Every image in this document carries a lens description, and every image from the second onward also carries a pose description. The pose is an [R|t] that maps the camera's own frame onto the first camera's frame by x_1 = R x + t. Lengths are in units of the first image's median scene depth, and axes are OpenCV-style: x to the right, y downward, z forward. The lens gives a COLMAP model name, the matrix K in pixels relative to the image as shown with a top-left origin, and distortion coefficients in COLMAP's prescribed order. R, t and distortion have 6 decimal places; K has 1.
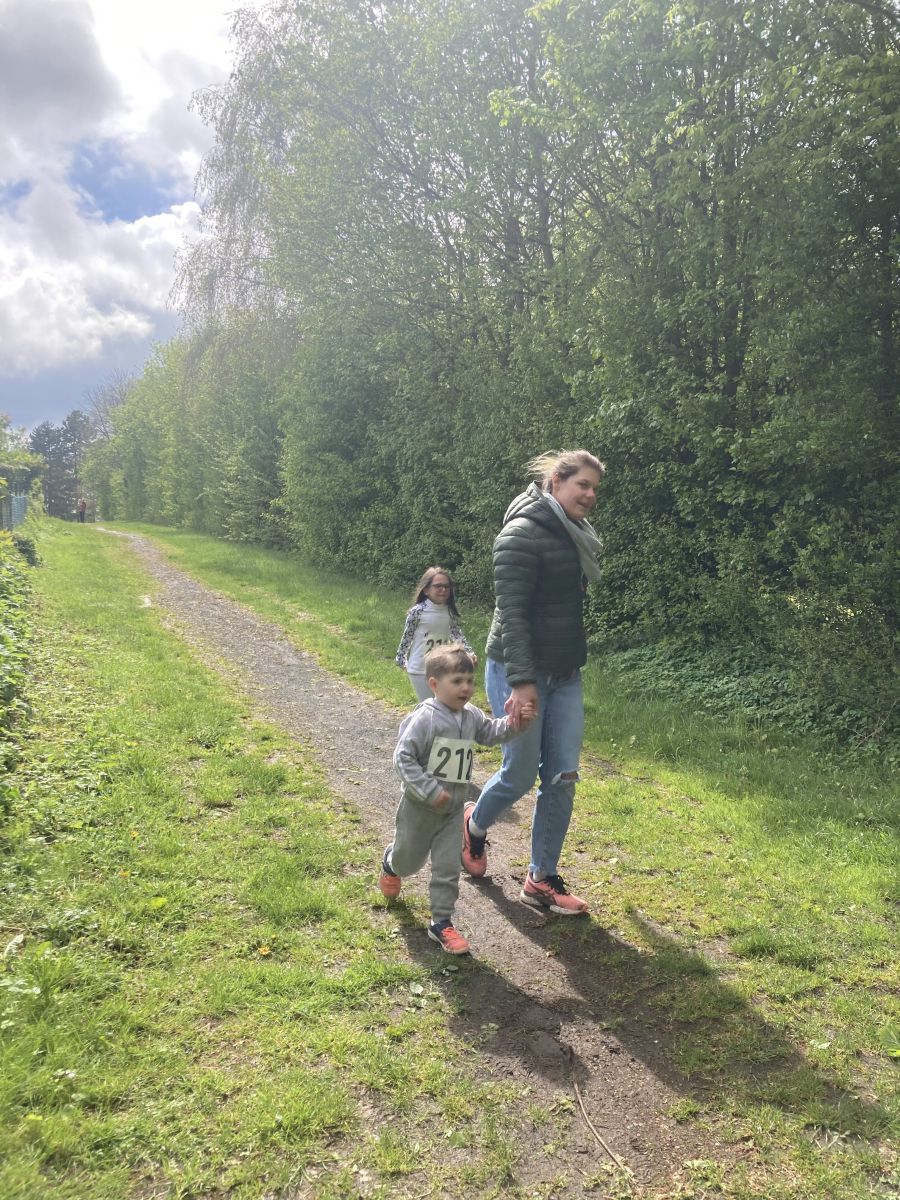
lens RADIAL K [[976.8, 0, 475.1], [0, 976.8, 612.1], [0, 0, 1]] dist [0.015793, 0.003745]
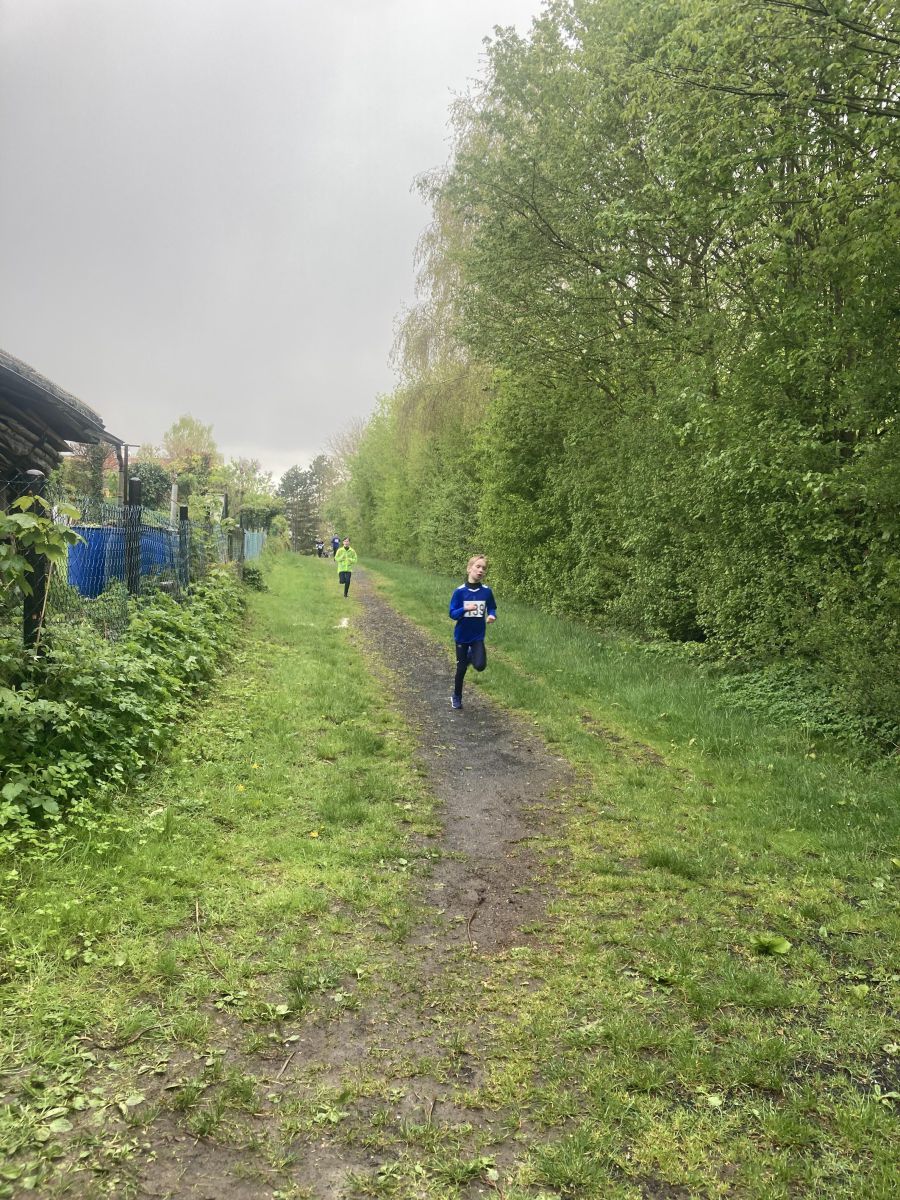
lens RADIAL K [[952.5, 0, 465.5], [0, 952.5, 614.8], [0, 0, 1]] dist [0.008337, 0.000358]
pose [[0.973557, 0.021797, -0.227400, 0.204746], [-0.029308, 0.999129, -0.029706, 0.028406], [0.226555, 0.035585, 0.973348, -0.231837]]
